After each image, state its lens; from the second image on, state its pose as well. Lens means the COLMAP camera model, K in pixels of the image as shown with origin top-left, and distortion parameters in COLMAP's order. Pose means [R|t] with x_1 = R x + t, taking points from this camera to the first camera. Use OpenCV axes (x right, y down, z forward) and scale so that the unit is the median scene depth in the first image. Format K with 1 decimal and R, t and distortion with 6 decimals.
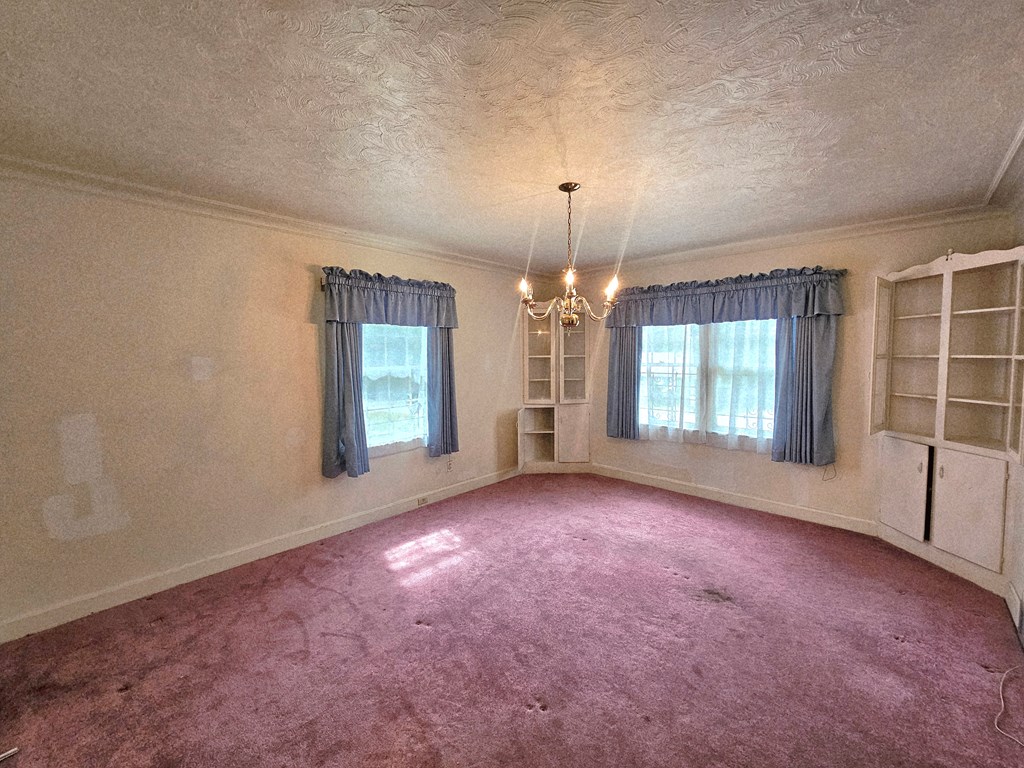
lens RADIAL K [[416.9, 0, 507.7], [0, 416.9, 377.2], [0, 0, 1]] dist [-0.001431, -0.001764]
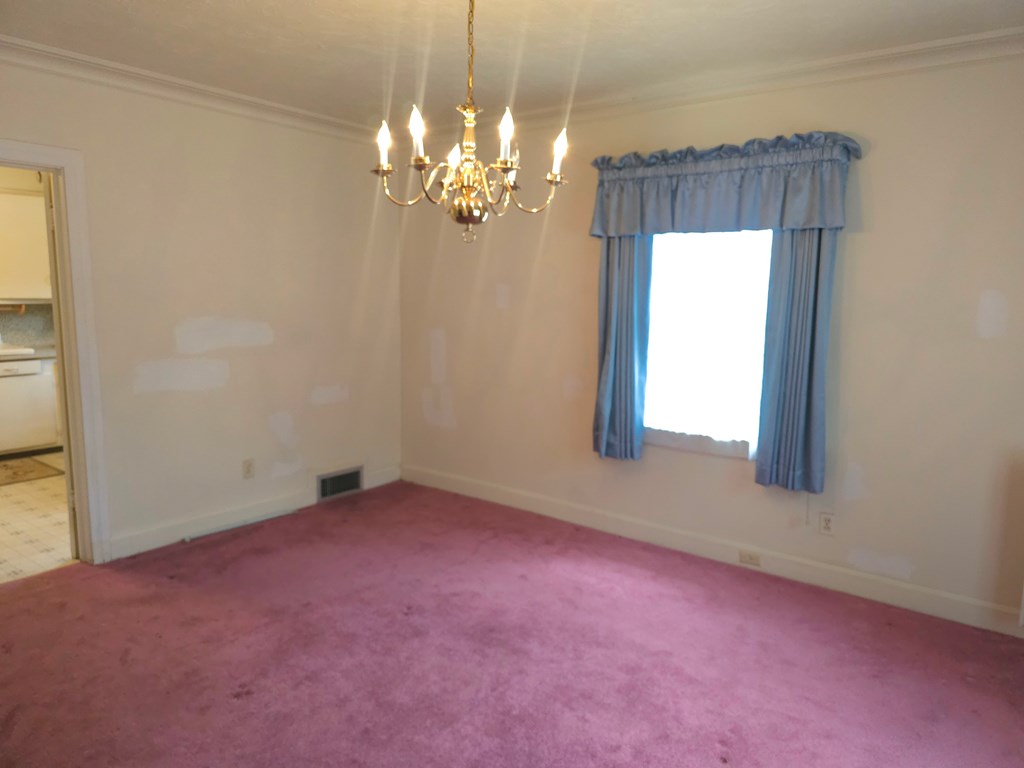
lens RADIAL K [[681.1, 0, 514.0], [0, 681.1, 379.5], [0, 0, 1]] dist [0.071125, -0.075477]
pose [[0.136041, 0.144664, -0.980084, 0.677593], [-0.073505, 0.988029, 0.135633, -0.035073], [0.987973, 0.053590, 0.145046, 0.634573]]
